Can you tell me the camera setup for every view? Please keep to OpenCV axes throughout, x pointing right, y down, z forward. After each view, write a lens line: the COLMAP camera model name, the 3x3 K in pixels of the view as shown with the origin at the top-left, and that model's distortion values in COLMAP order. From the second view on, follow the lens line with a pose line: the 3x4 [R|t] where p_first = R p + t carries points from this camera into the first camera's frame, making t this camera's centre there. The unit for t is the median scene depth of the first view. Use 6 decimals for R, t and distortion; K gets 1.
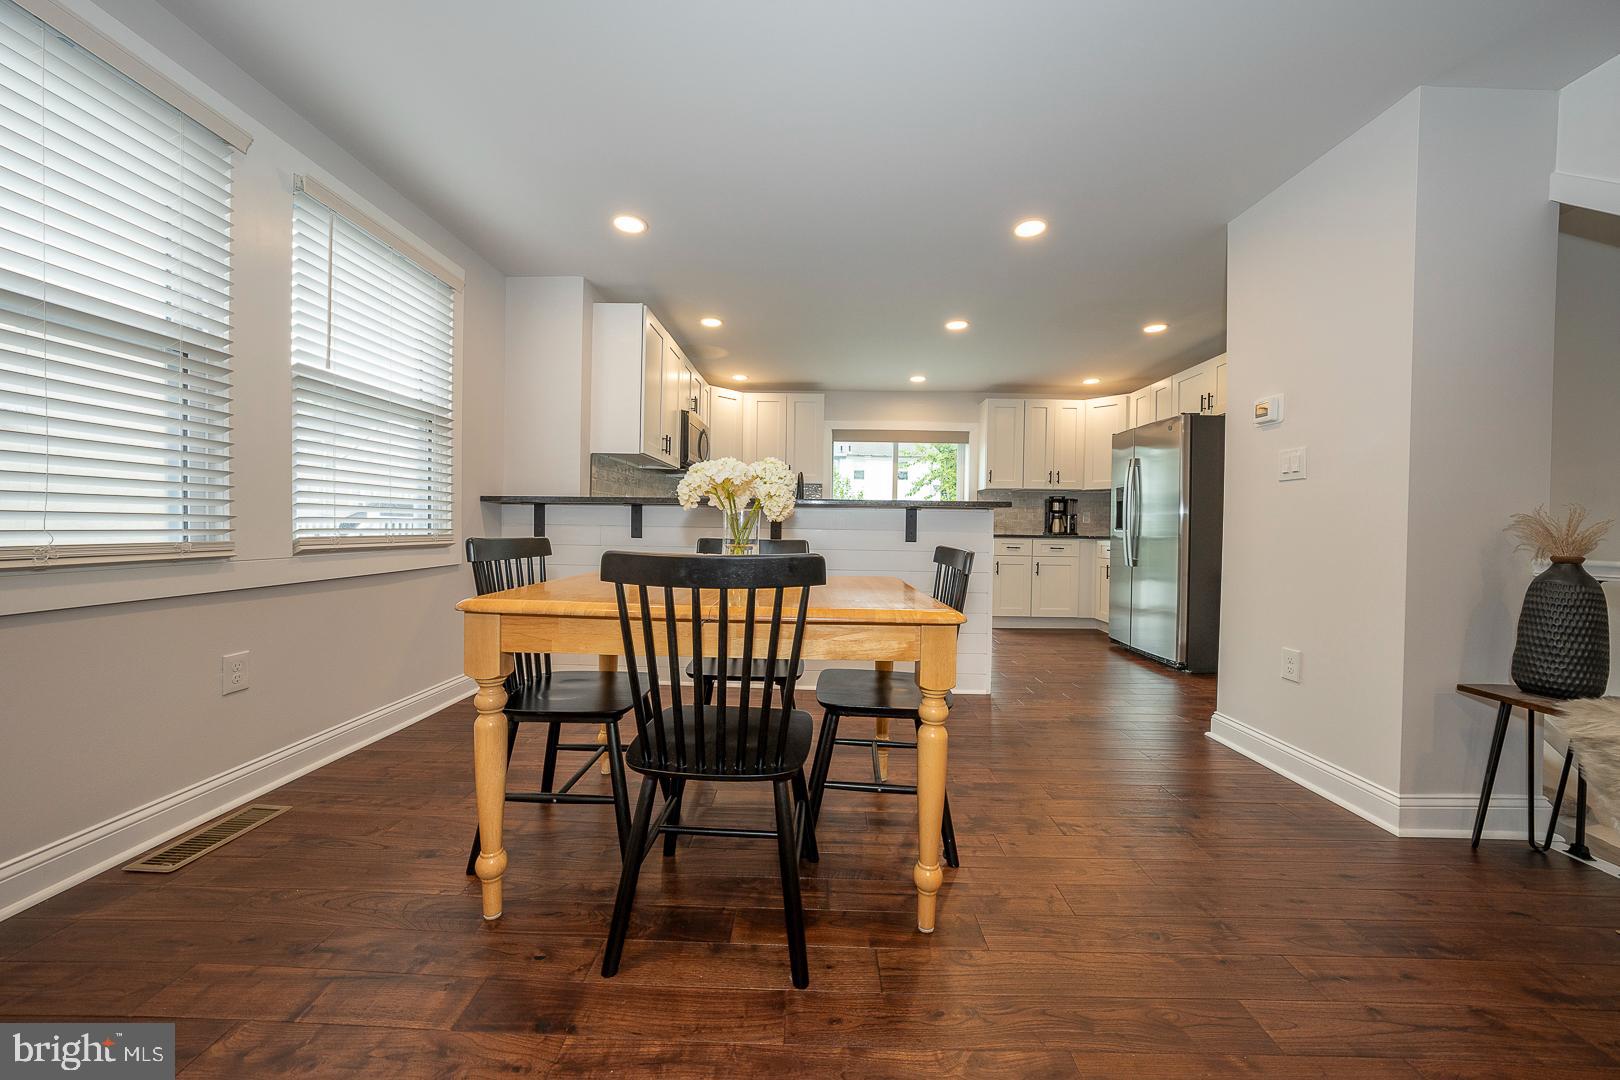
lens RADIAL K [[557.6, 0, 810.8], [0, 557.6, 530.1], [0, 0, 1]] dist [-0.015619, 0.001356]
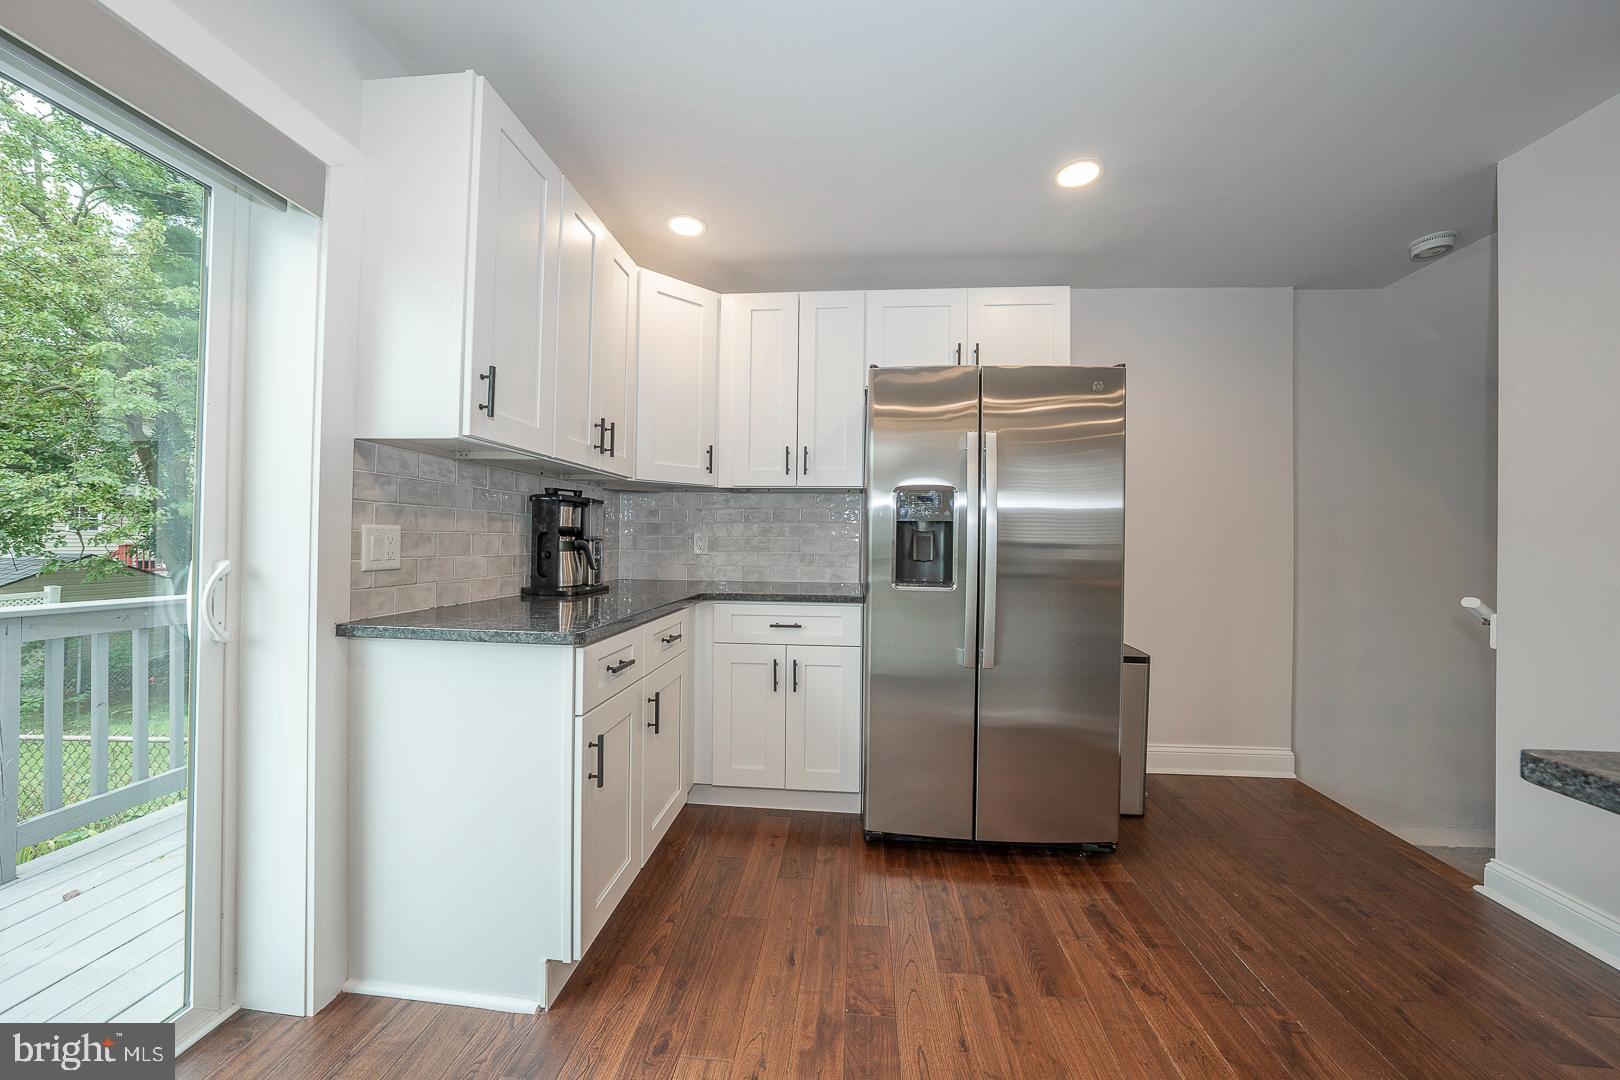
lens RADIAL K [[557.6, 0, 808.1], [0, 557.6, 532.3], [0, 0, 1]] dist [-0.015619, 0.001356]
pose [[0.061703, -0.003321, 0.998089, 0.102374], [-0.003706, 0.999987, 0.003557, -0.042860], [-0.998088, -0.003918, 0.061690, 1.026784]]
